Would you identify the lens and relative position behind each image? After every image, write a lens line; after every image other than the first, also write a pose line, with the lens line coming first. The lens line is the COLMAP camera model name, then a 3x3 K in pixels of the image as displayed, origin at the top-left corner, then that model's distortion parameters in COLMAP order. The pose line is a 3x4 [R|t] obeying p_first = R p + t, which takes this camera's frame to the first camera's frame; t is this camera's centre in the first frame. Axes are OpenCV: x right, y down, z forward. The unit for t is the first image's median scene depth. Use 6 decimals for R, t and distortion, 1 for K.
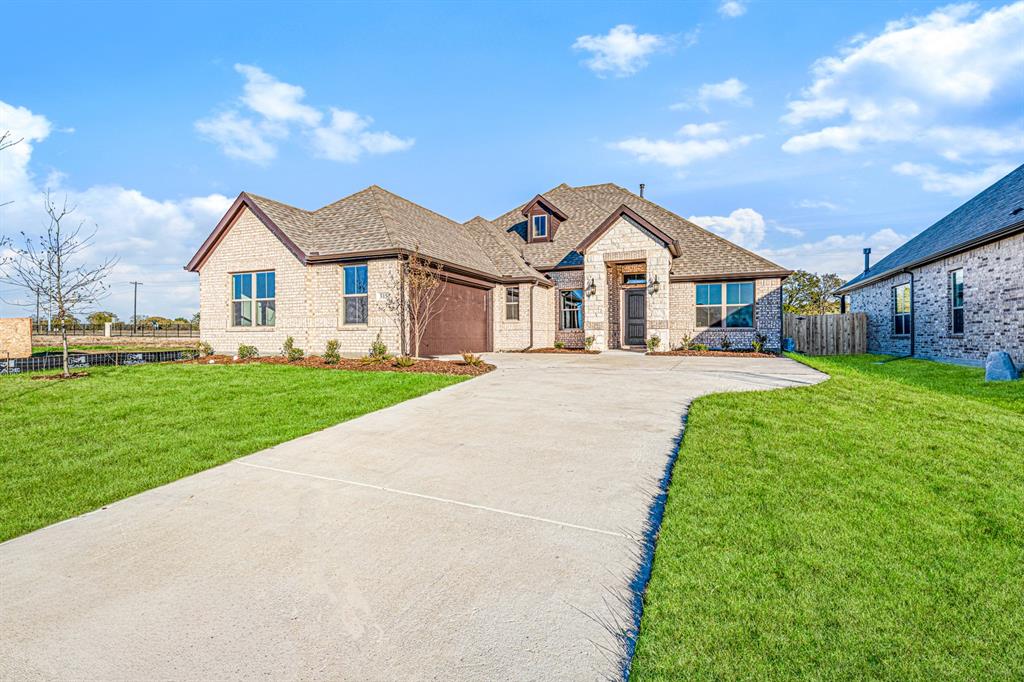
lens RADIAL K [[466.2, 0, 507.0], [0, 466.2, 335.7], [0, 0, 1]] dist [0.000319, -0.000055]
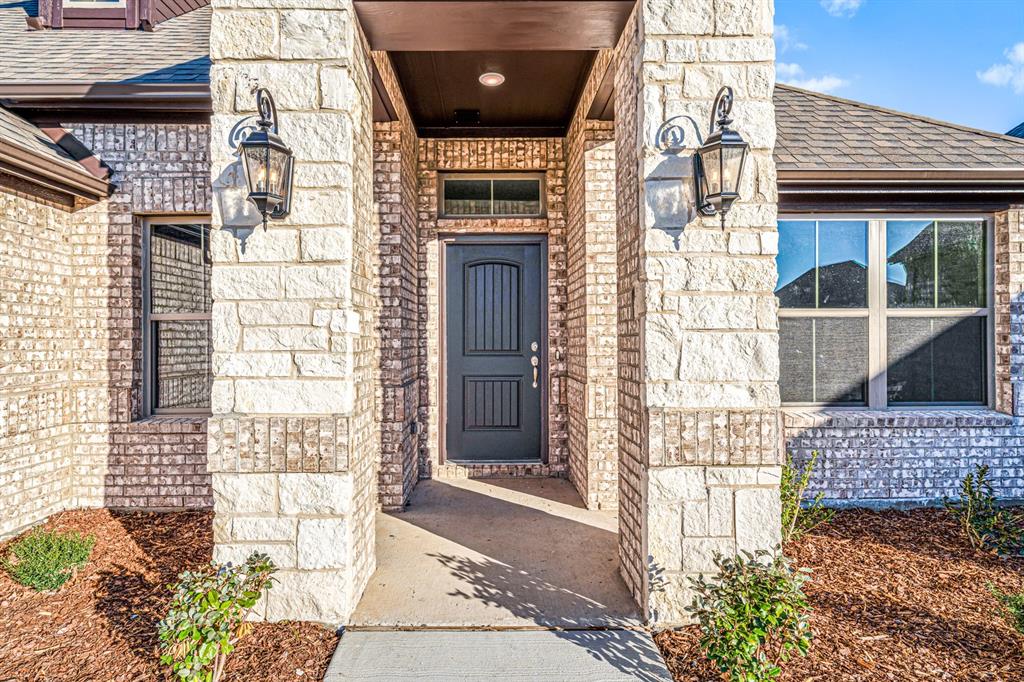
lens RADIAL K [[564.4, 0, 512.0], [0, 564.4, 341.0], [0, 0, 1]] dist [0.000398, -0.000172]
pose [[0.904306, -0.002008, 0.426880, 0.178827], [0.001260, 0.999997, 0.002034, -0.052223], [-0.426883, -0.001302, 0.904306, 0.823394]]
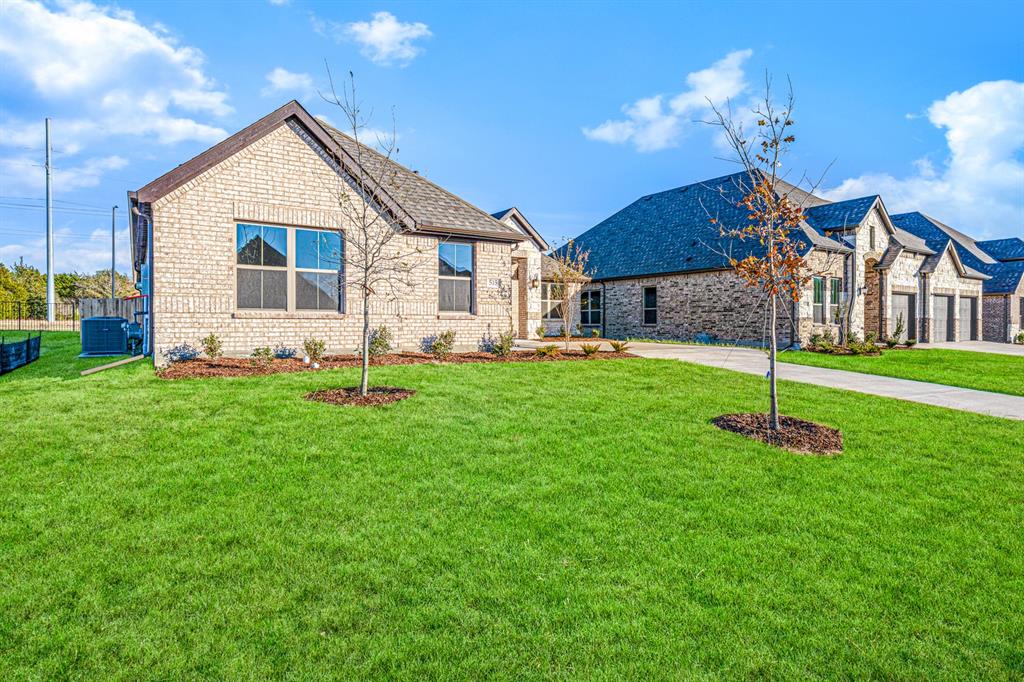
lens RADIAL K [[556.2, 0, 512.0], [0, 556.2, 341.0], [0, 0, 1]] dist [-0.000804, -0.000108]
pose [[0.548372, -0.023112, 0.835915, -0.839189], [-0.003743, 0.999540, 0.030092, -0.002169], [-0.836226, -0.019630, 0.548034, 0.264101]]
